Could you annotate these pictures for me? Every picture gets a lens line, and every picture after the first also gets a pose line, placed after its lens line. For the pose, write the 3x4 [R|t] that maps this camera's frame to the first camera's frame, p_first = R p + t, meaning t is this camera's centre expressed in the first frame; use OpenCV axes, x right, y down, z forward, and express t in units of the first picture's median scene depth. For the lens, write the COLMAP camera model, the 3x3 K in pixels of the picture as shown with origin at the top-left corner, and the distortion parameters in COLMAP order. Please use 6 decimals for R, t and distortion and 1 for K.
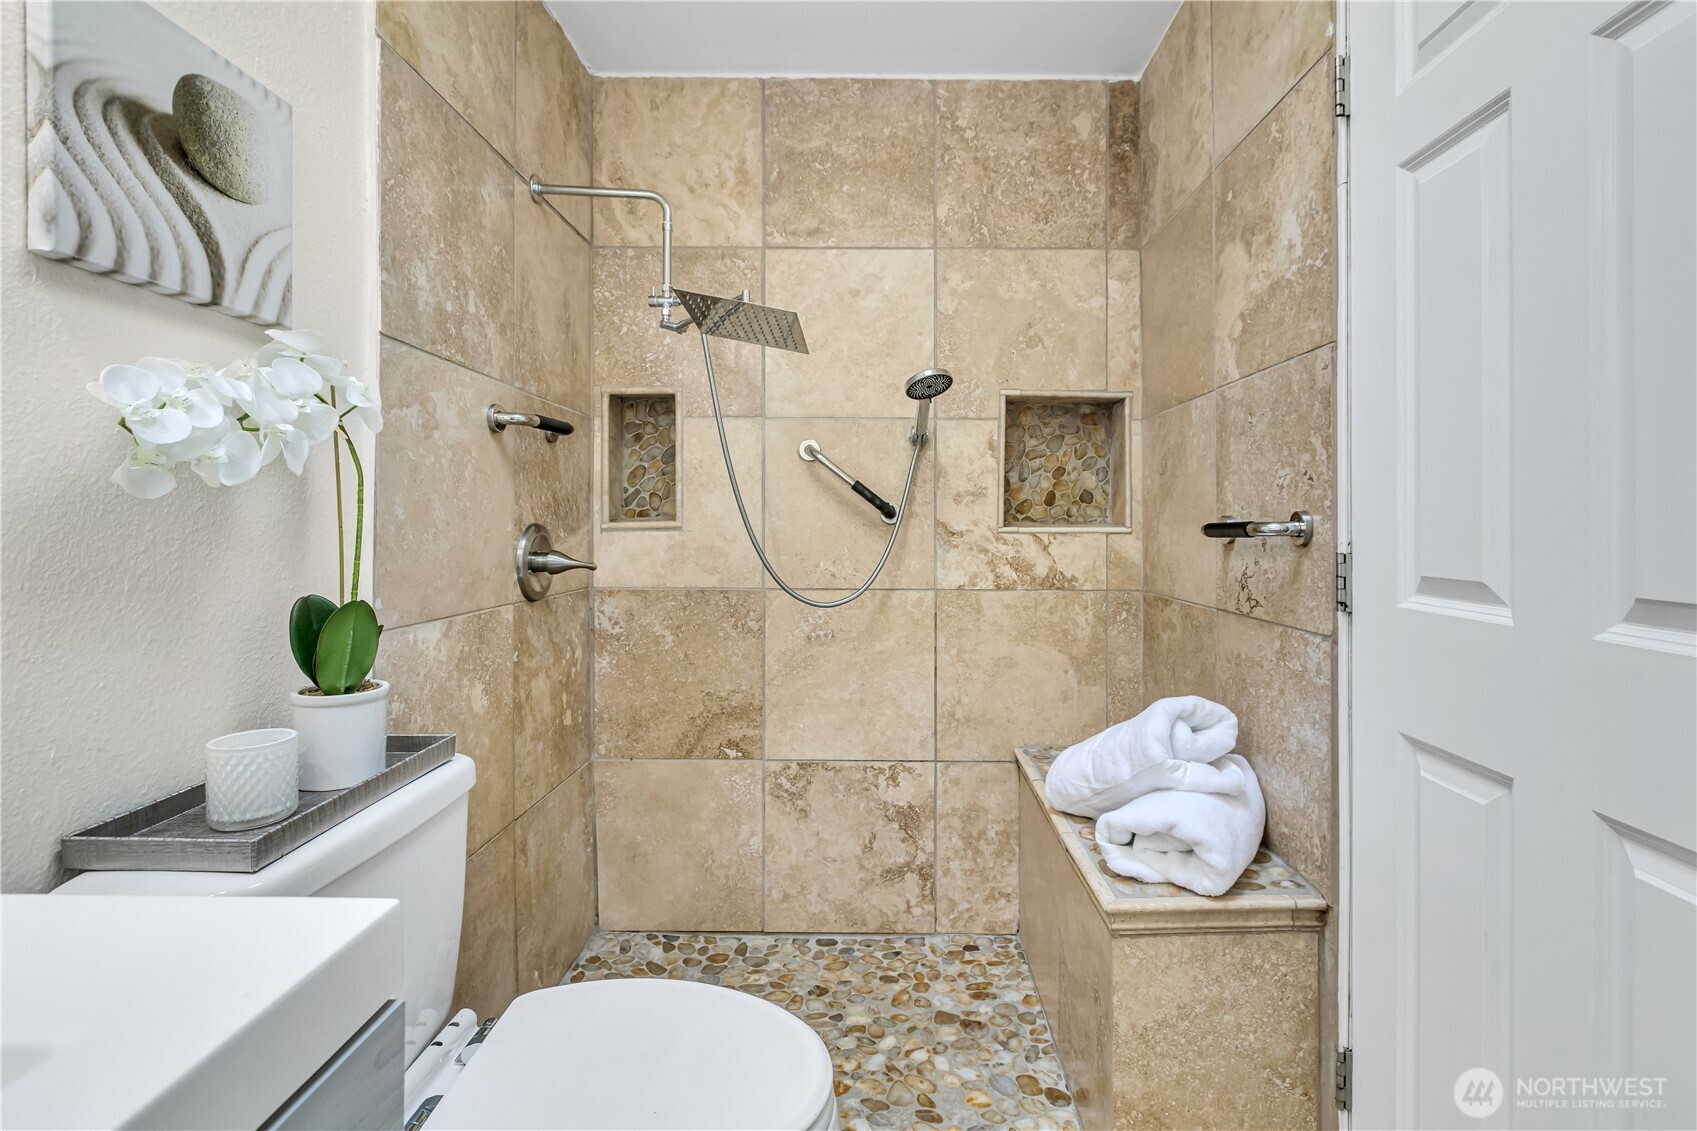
lens RADIAL K [[783.8, 0, 878.8], [0, 783.8, 516.8], [0, 0, 1]] dist [-0.002068, 0.000682]
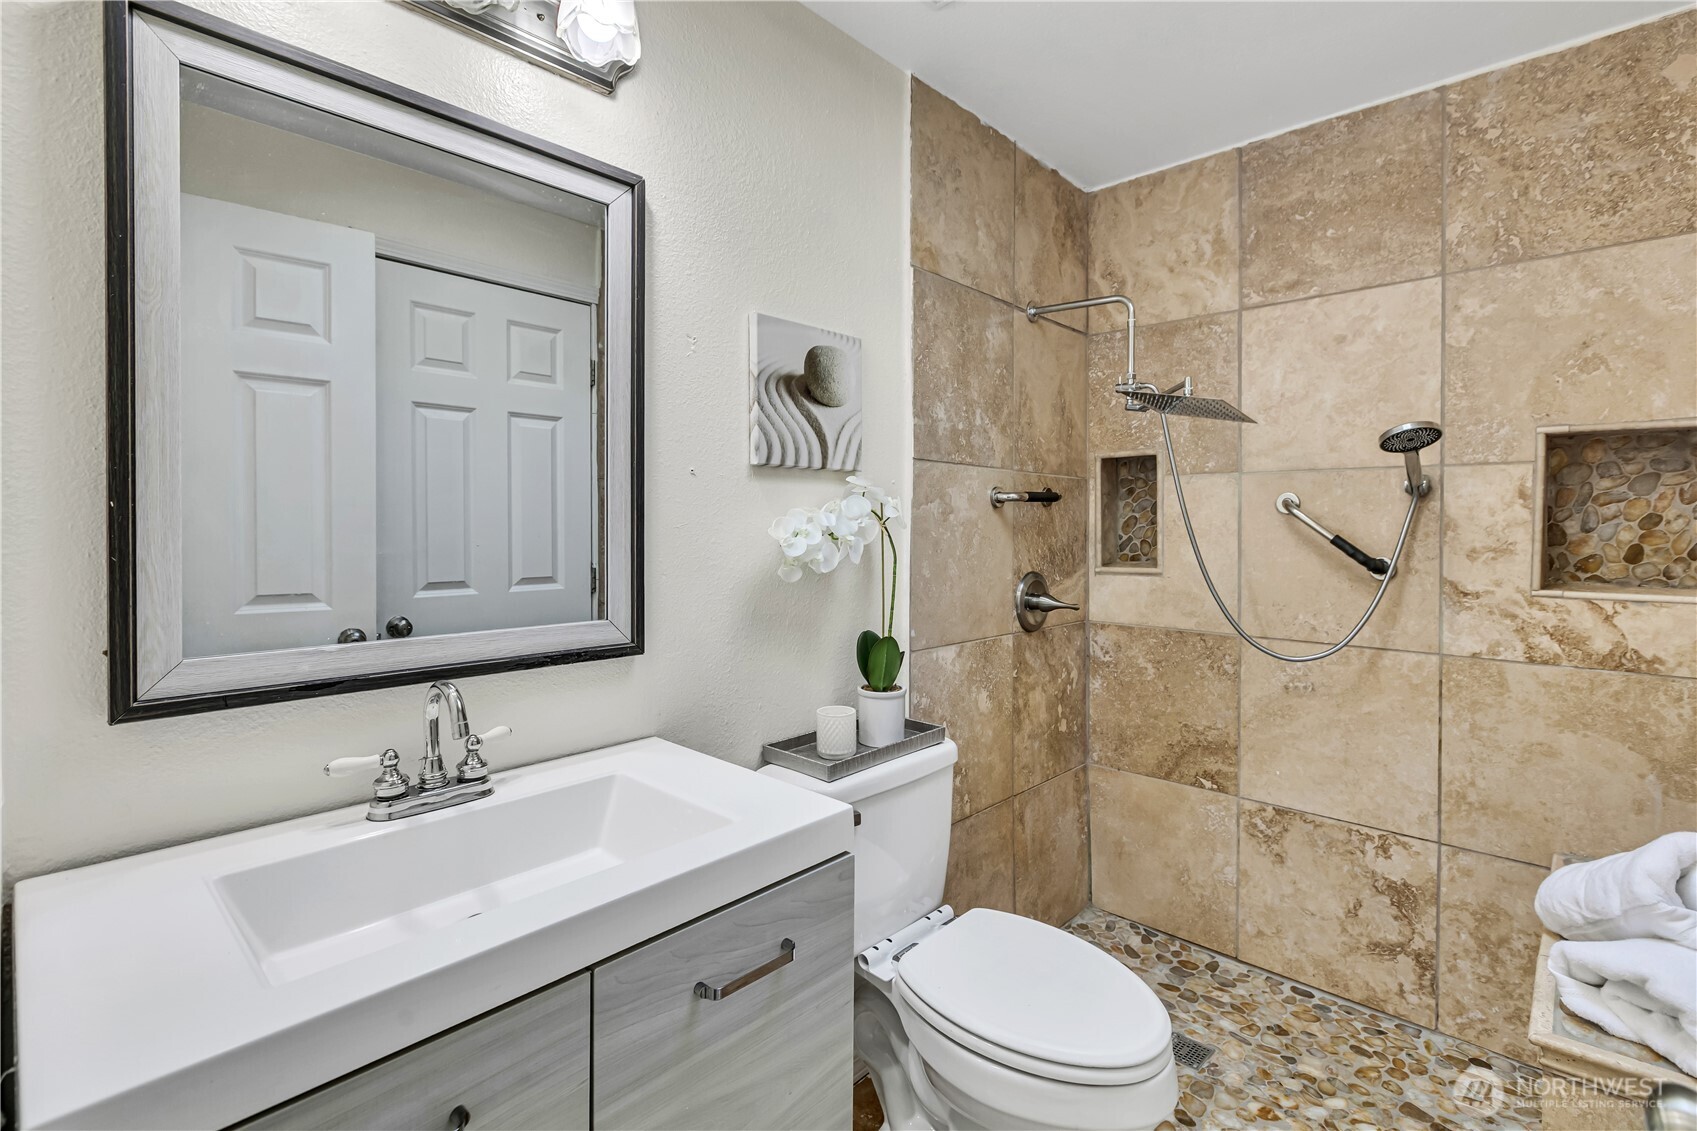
lens RADIAL K [[786.8, 0, 854.2], [0, 786.8, 523.6], [0, 0, 1]] dist [0.000089, -0.000502]
pose [[0.728781, -0.001235, -0.684746, 0.203241], [0.005632, 0.999975, 0.004192, -0.066764], [0.684724, -0.006911, 0.728770, -0.127211]]
